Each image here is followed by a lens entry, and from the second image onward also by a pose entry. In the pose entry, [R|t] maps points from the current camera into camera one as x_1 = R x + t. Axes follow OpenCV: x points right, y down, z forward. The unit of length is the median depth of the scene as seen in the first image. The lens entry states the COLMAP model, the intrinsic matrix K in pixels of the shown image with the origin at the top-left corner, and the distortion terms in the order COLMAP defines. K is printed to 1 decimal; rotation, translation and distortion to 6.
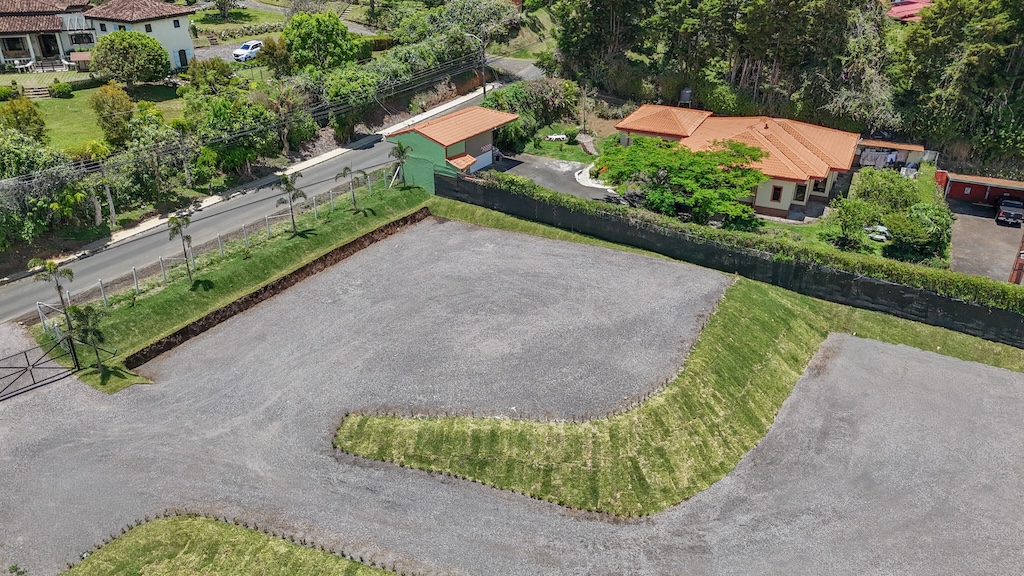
lens RADIAL K [[753.1, 0, 512.5], [0, 753.1, 282.8], [0, 0, 1]] dist [0.071597, -0.068070]
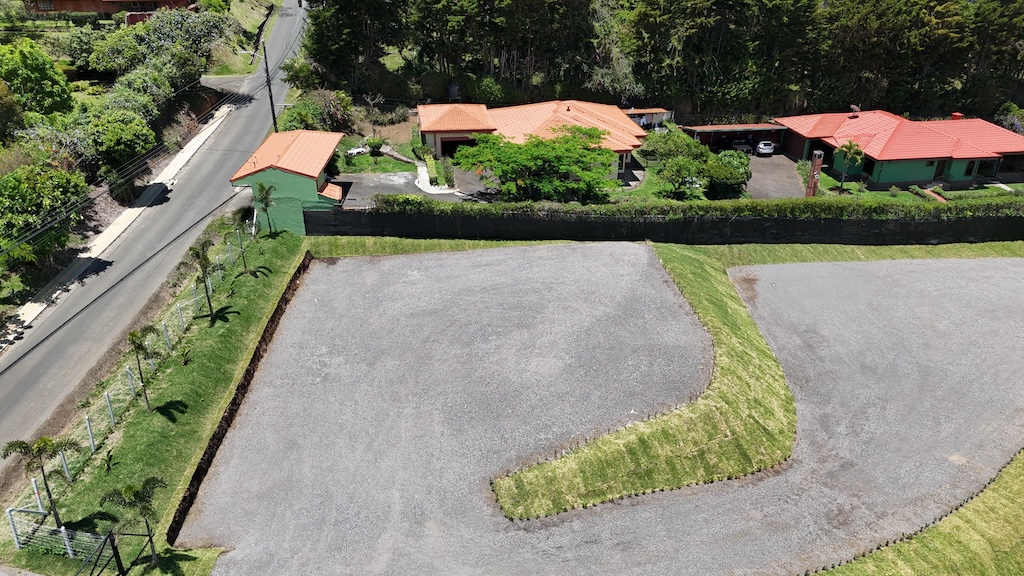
lens RADIAL K [[753.1, 0, 512.5], [0, 753.1, 282.8], [0, 0, 1]] dist [0.071597, -0.068070]
pose [[0.824453, -0.254594, 0.505429, -0.388702], [0.253367, 0.964641, 0.072617, -0.072098], [-0.506046, 0.068190, 0.859807, 0.141533]]
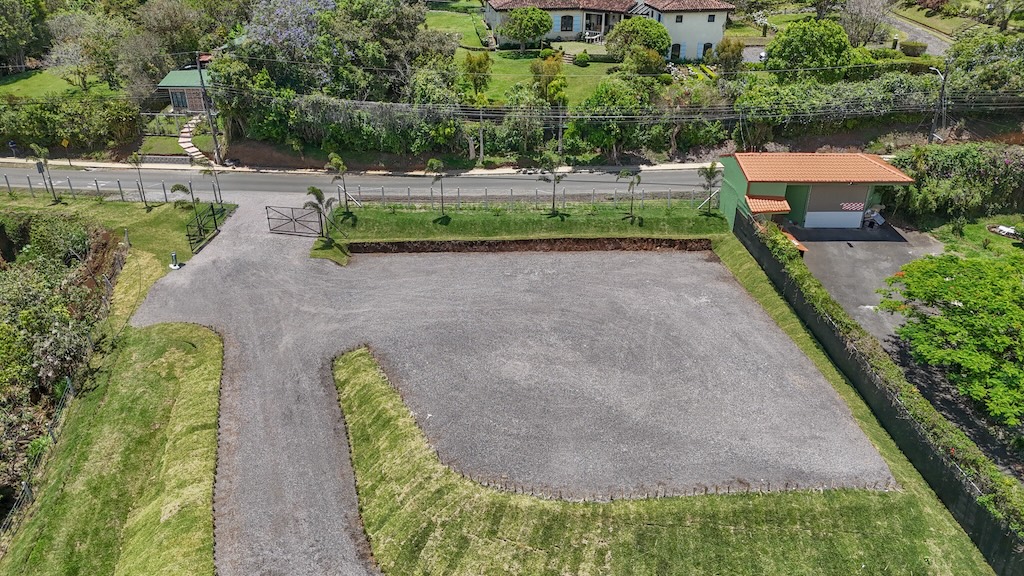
lens RADIAL K [[750.2, 0, 513.2], [0, 750.2, 285.9], [0, 0, 1]] dist [0.076222, -0.074302]
pose [[0.528047, 0.383229, -0.757827, 0.481311], [-0.383317, 0.903865, 0.189988, -0.138556], [0.757782, 0.190166, 0.624182, 0.294091]]
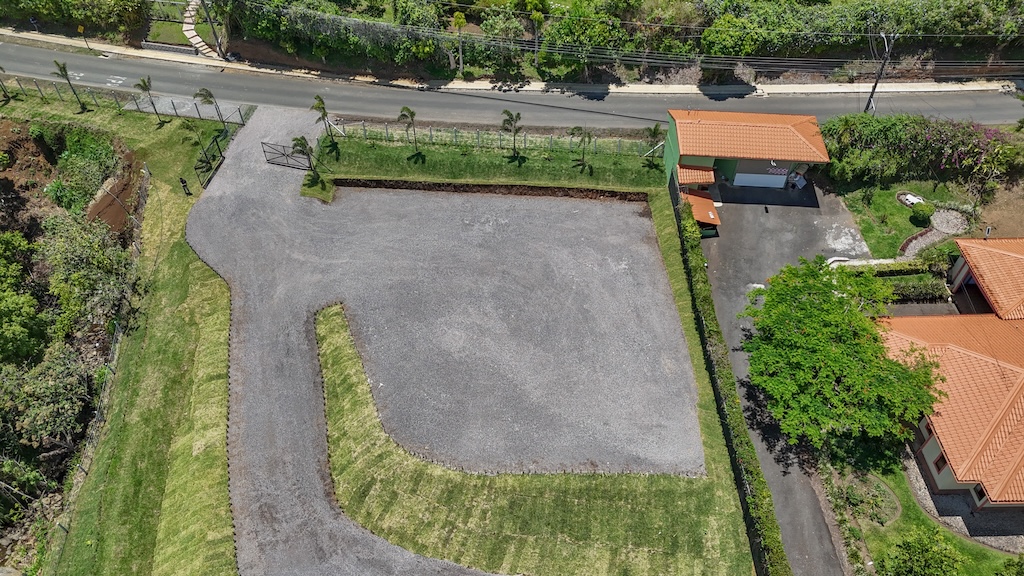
lens RADIAL K [[753.1, 0, 512.5], [0, 753.1, 282.8], [0, 0, 1]] dist [0.071597, -0.068070]
pose [[0.462829, 0.652924, -0.599566, 0.511723], [-0.399537, 0.757423, 0.516411, -0.483954], [0.791303, 0.000539, 0.611424, 0.251723]]
